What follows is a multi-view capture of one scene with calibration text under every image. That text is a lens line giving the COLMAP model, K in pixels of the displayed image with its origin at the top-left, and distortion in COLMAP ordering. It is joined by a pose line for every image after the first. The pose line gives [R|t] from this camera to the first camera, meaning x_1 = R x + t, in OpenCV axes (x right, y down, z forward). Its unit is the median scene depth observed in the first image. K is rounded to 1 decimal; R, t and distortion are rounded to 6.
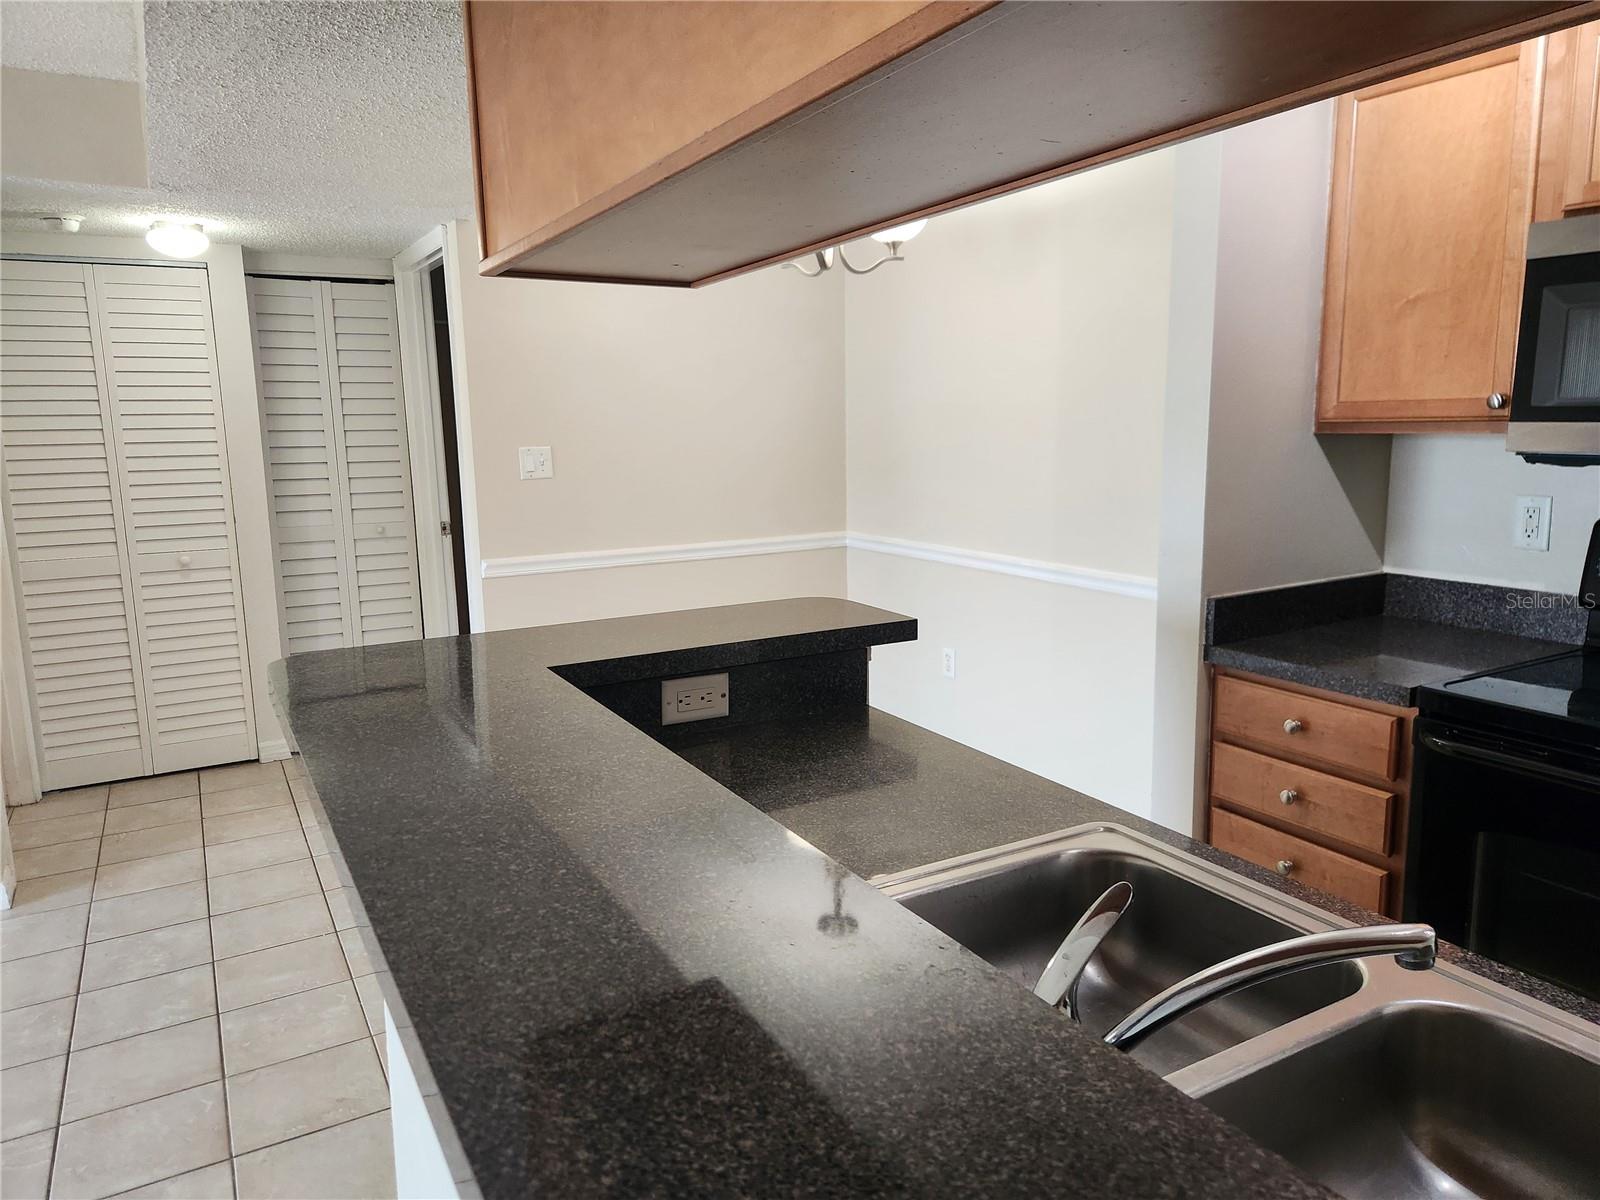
lens RADIAL K [[1078.3, 0, 810.2], [0, 1078.3, 605.0], [0, 0, 1]] dist [0.066400, -0.062709]
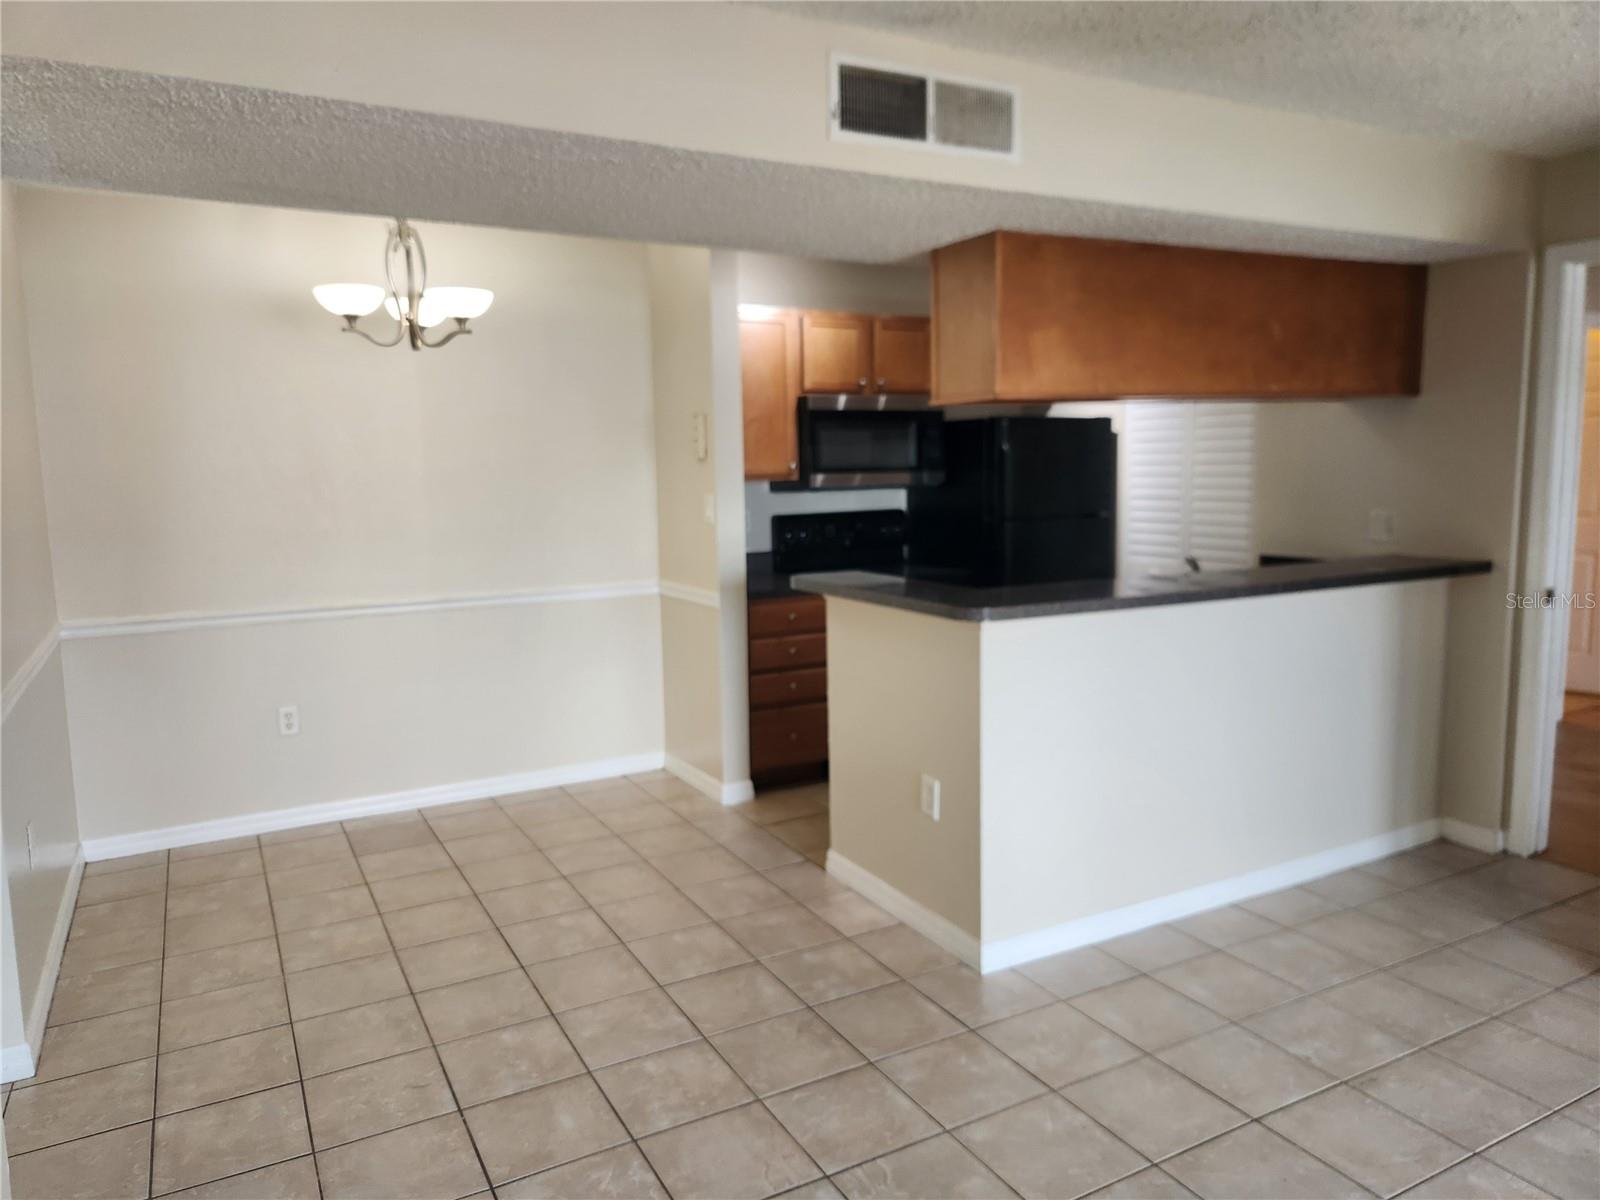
lens RADIAL K [[1105.1, 0, 800.0], [0, 1105.1, 600.0], [0, 0, 1]] dist [0.003828, -0.000286]
pose [[0.033415, -0.118355, 0.992409, -0.902539], [0.184321, 0.976661, 0.110270, -0.085323], [-0.982298, 0.179238, 0.054450, 0.485569]]
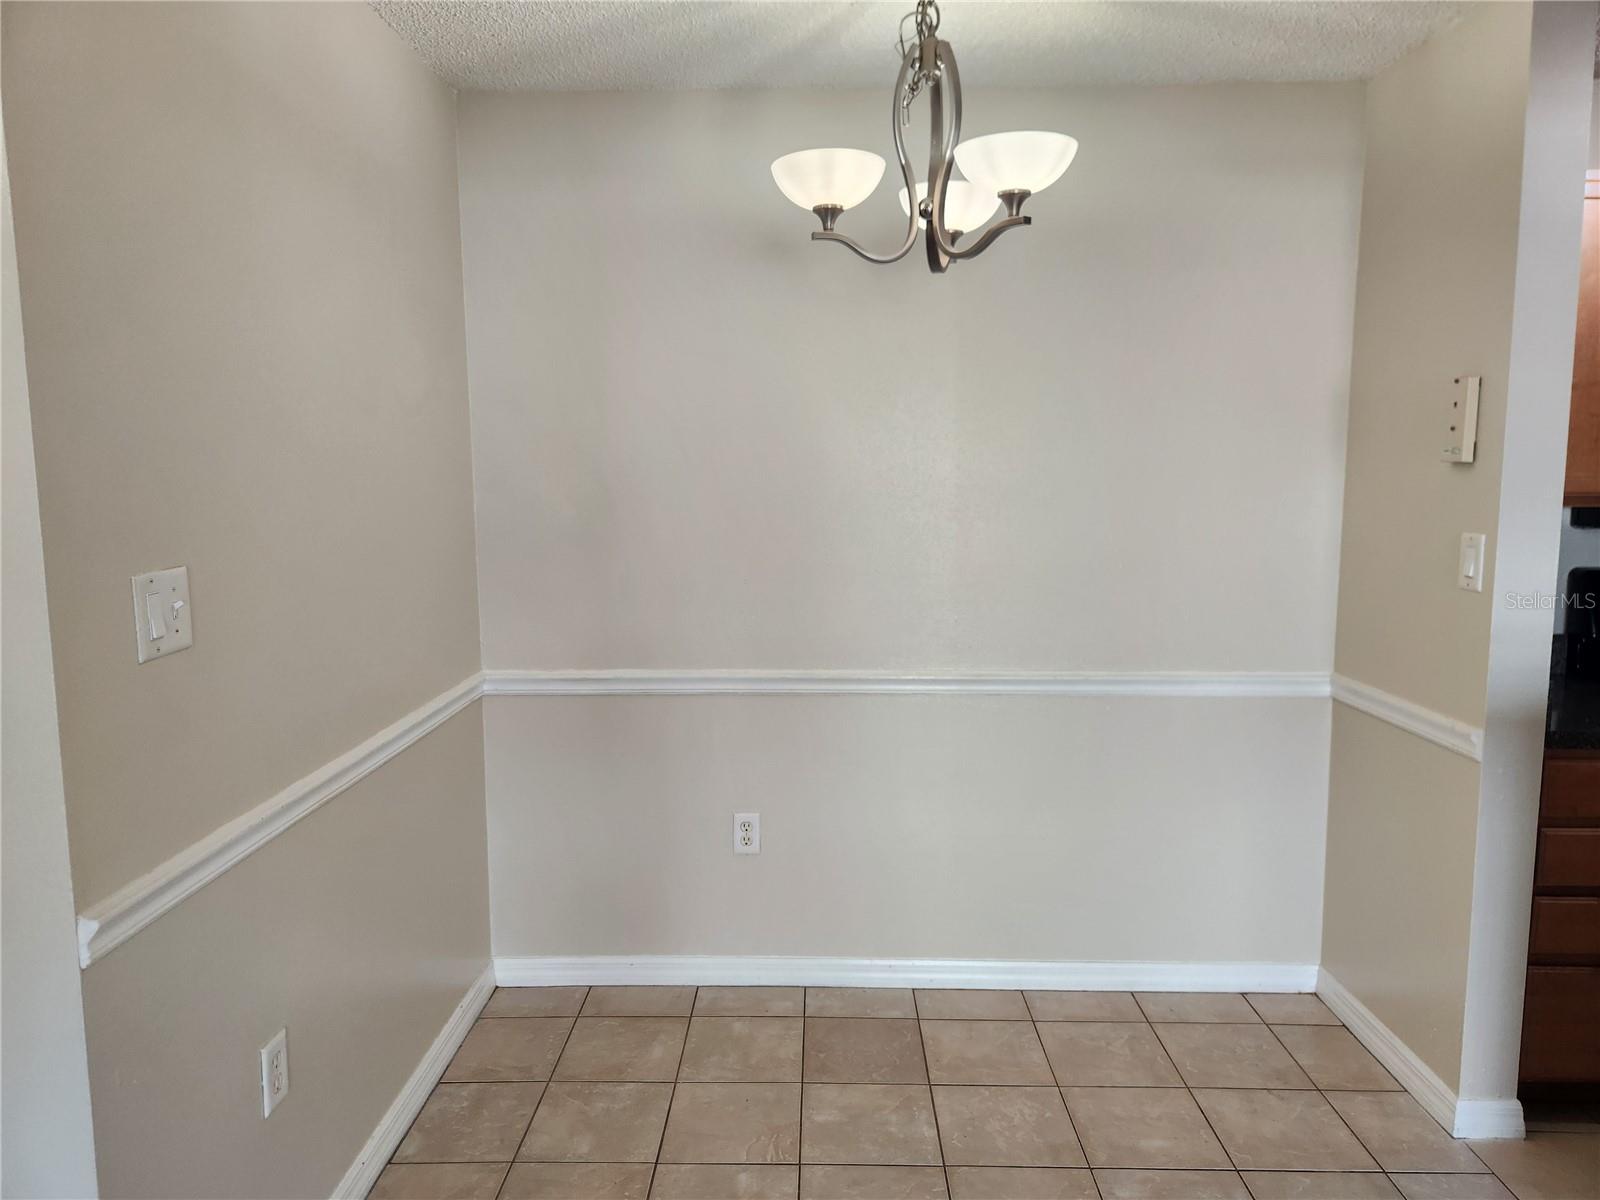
lens RADIAL K [[1078.3, 0, 810.2], [0, 1078.3, 605.0], [0, 0, 1]] dist [0.066400, -0.062709]
pose [[0.520364, -0.097256, 0.848388, -0.456185], [0.144690, 0.989170, 0.024648, -0.110355], [-0.841597, 0.109928, 0.528800, 0.608674]]
